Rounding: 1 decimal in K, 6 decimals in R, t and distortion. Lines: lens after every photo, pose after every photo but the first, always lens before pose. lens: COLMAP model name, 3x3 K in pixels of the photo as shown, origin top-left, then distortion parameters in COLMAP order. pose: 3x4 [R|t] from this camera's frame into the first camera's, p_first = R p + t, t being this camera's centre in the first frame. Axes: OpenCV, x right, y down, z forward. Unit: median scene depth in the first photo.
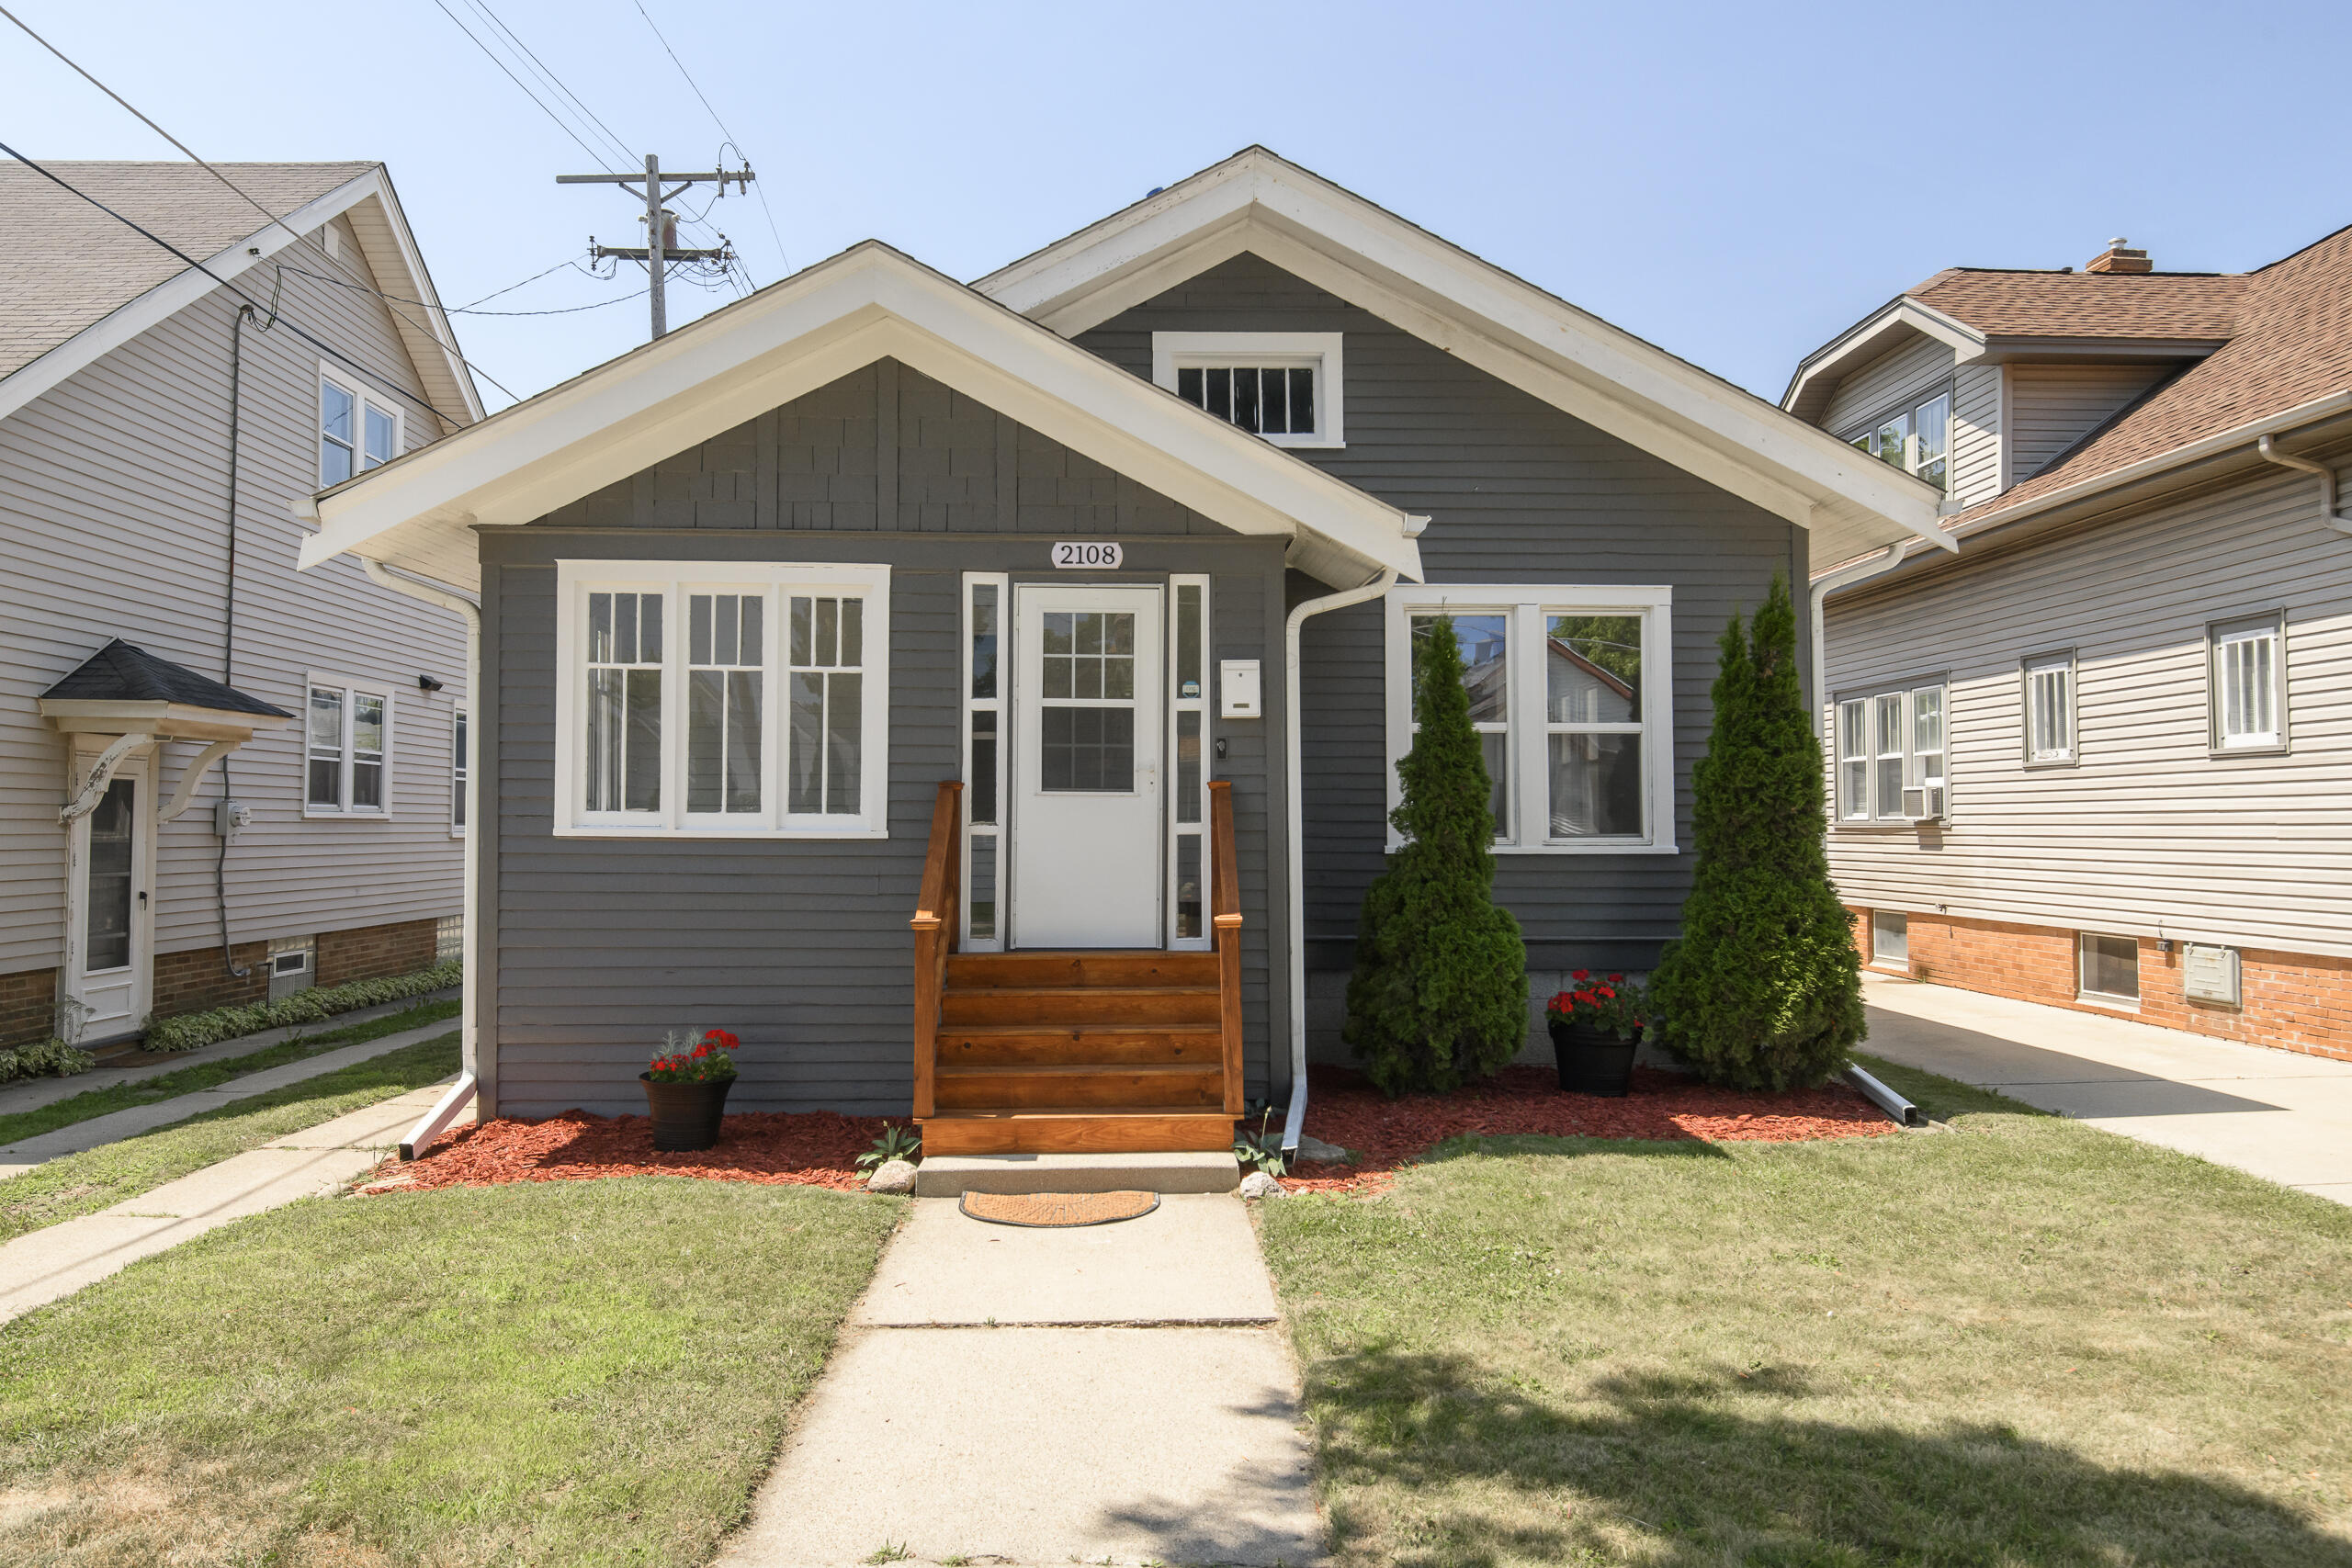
lens RADIAL K [[1548.5, 0, 1176.6], [0, 1548.5, 768.5], [0, 0, 1]] dist [0.035343, -0.020834]
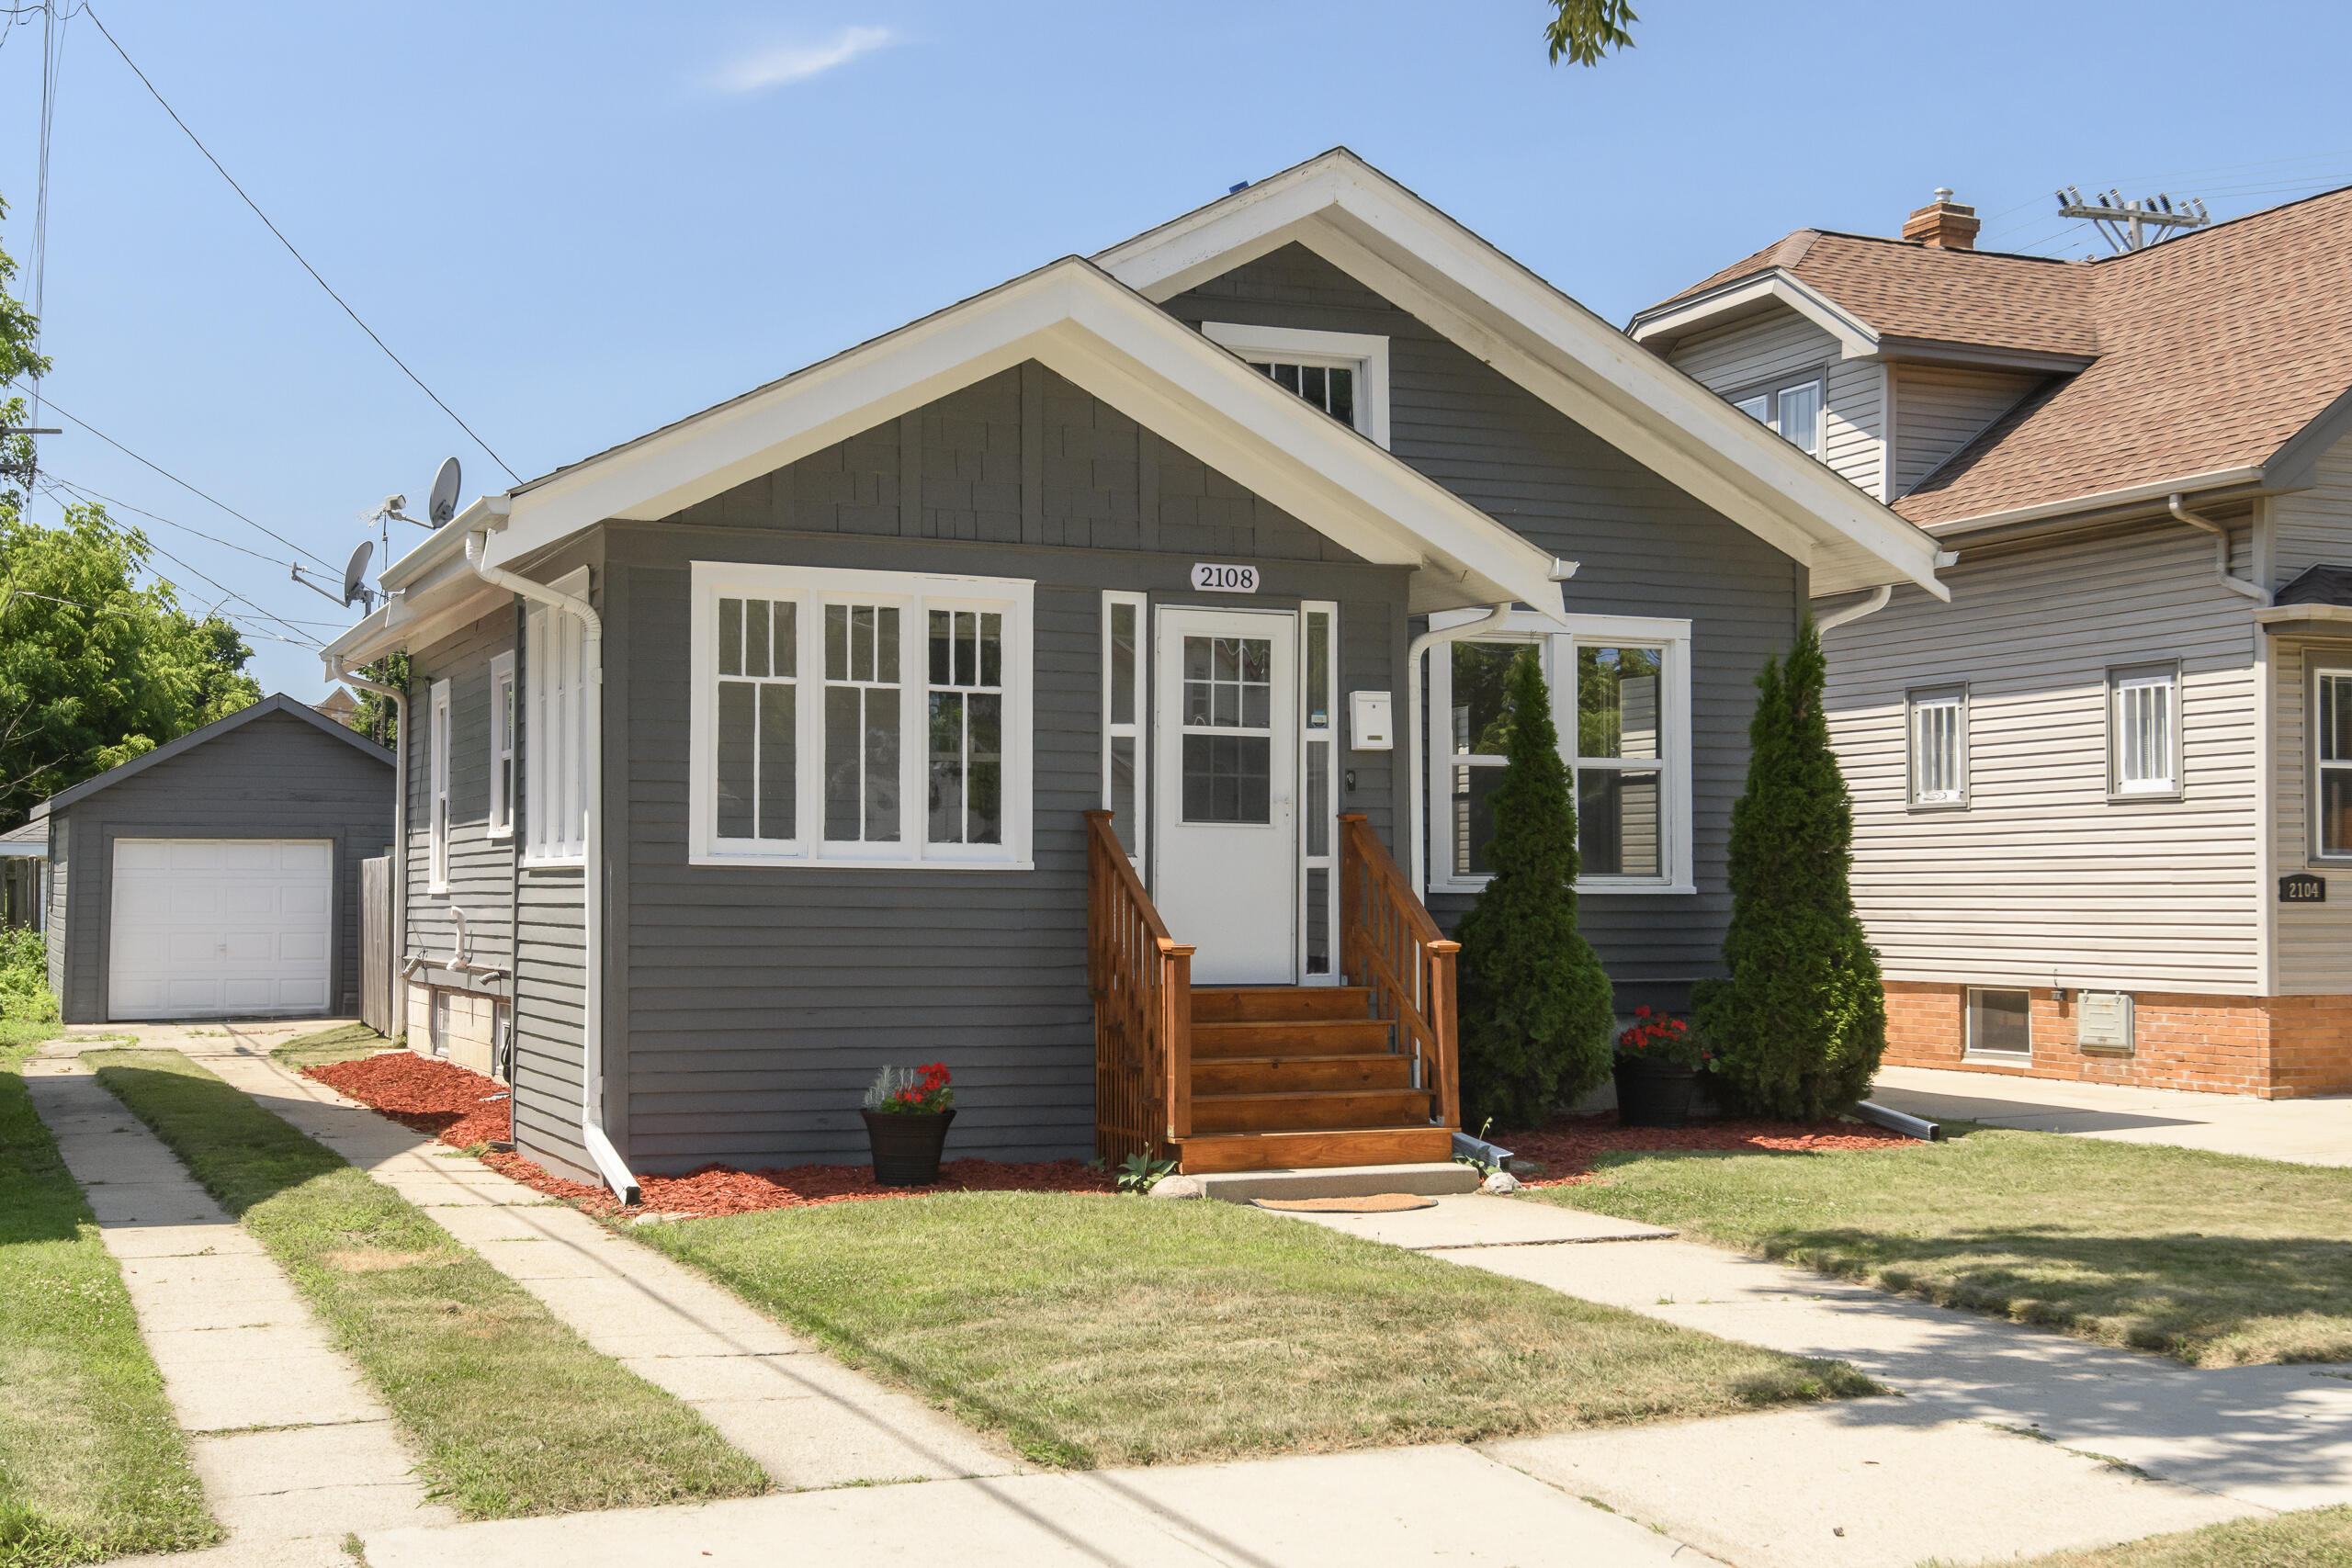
lens RADIAL K [[2817.5, 0, 1173.7], [0, 2817.5, 785.8], [0, 0, 1]] dist [0.036394, 0.000000]
pose [[0.936704, 0.015794, 0.349767, -0.678721], [-0.014541, 0.999875, -0.006207, 0.003010], [-0.349821, 0.000728, 0.936816, -0.614315]]
